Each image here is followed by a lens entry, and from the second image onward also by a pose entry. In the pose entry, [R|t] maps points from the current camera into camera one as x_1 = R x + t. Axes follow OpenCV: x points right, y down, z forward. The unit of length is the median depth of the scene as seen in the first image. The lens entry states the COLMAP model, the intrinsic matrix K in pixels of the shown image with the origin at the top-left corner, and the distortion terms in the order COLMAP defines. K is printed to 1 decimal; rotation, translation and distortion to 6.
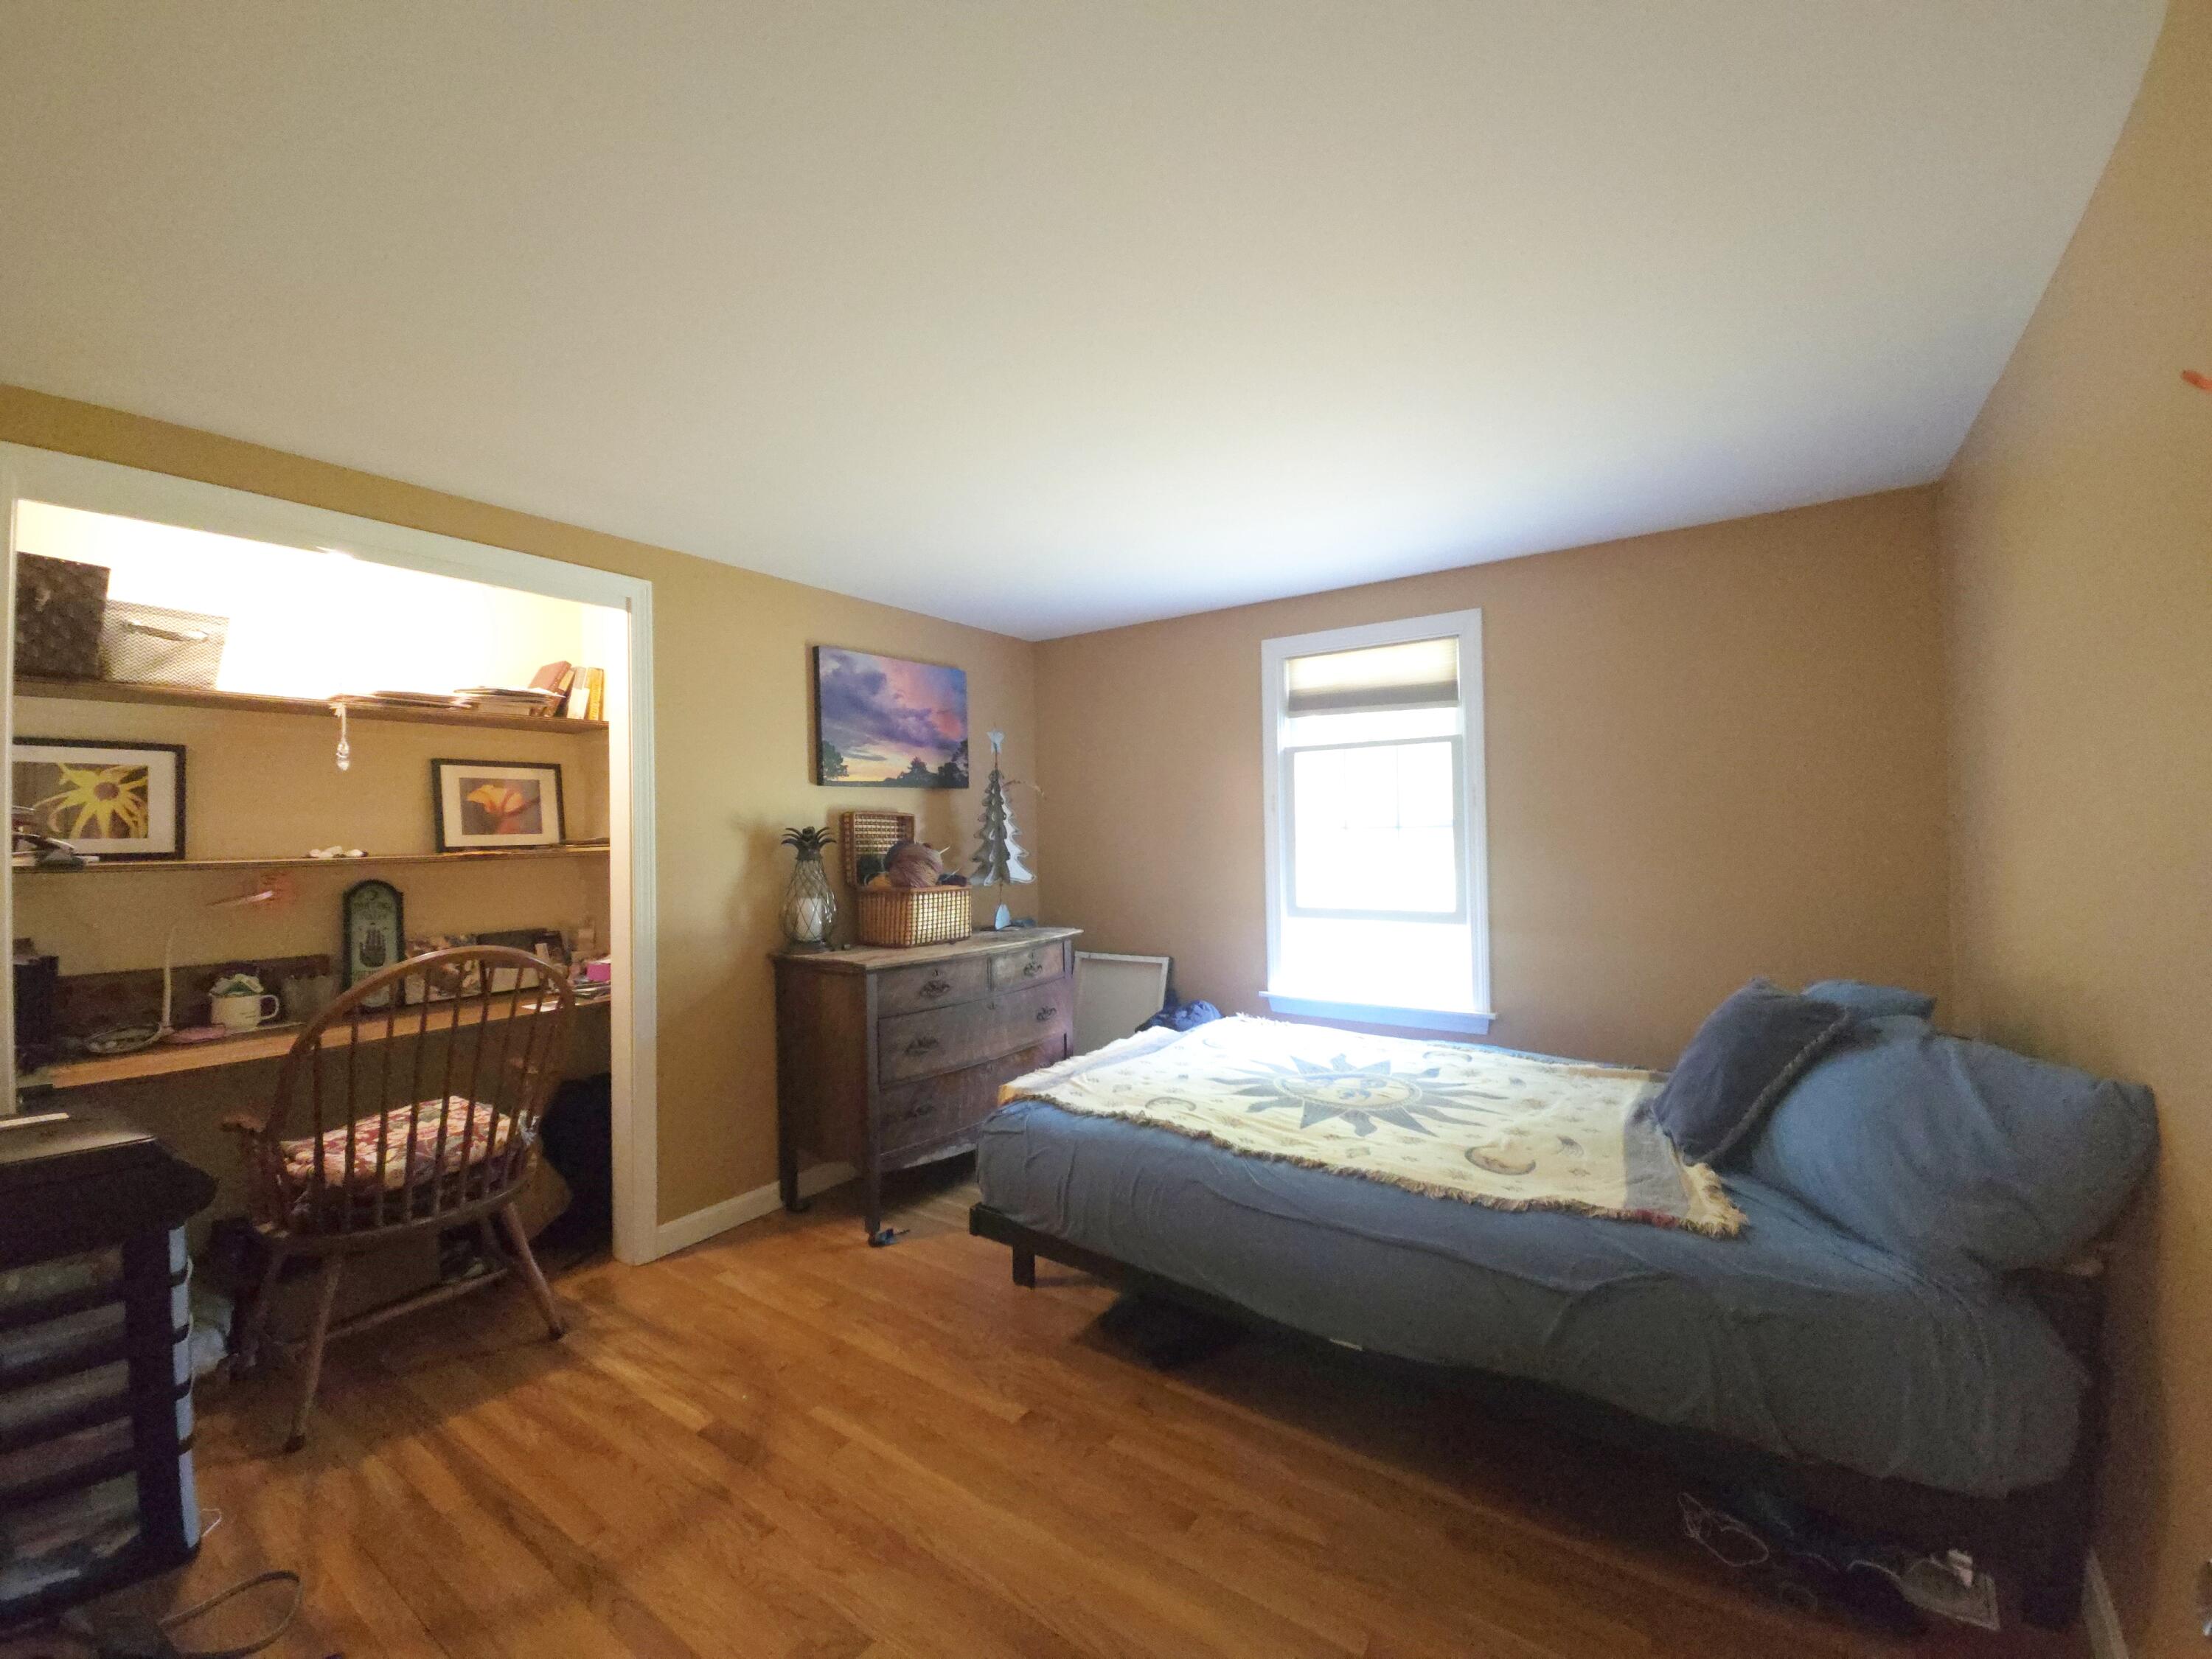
lens RADIAL K [[901.9, 0, 1111.2], [0, 901.9, 818.5], [0, 0, 1]] dist [0.007927, -0.010588]
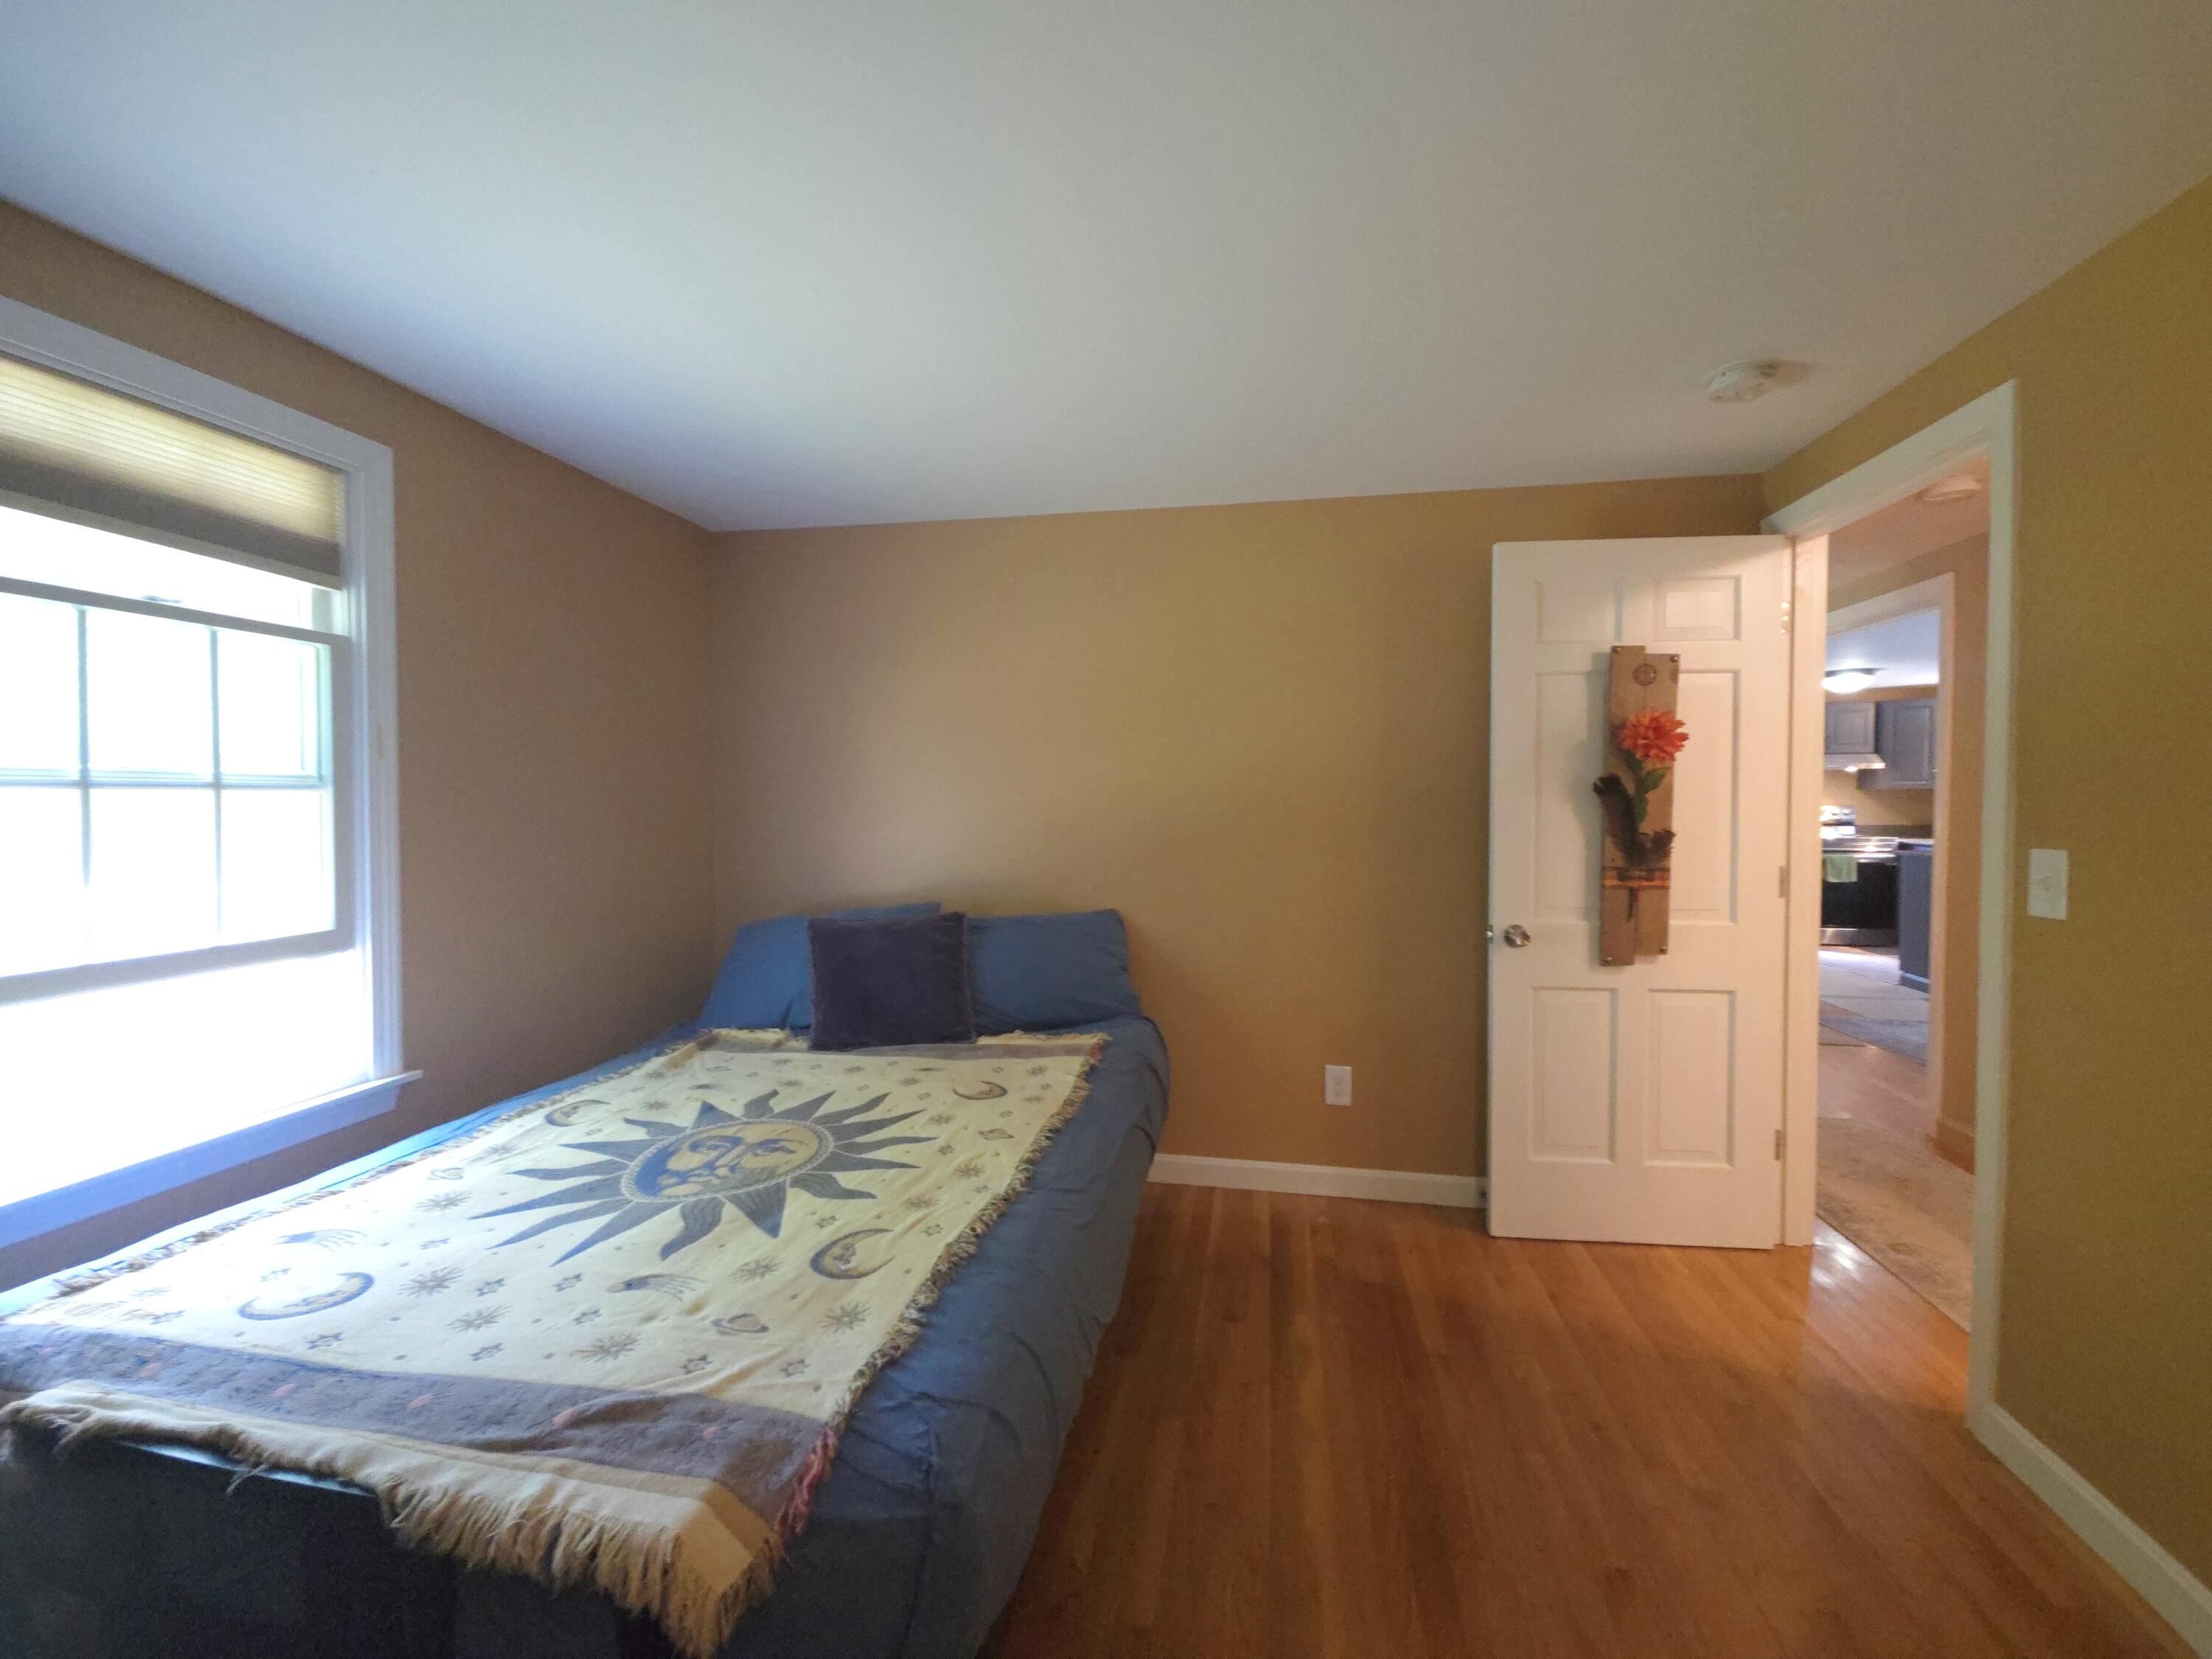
lens RADIAL K [[901.9, 0, 1111.2], [0, 901.9, 818.5], [0, 0, 1]] dist [0.007927, -0.010588]
pose [[-0.403704, 0.001178, 0.914889, -0.518283], [0.003990, 0.999992, 0.000473, 0.045445], [-0.914881, 0.003841, -0.403705, 1.083539]]
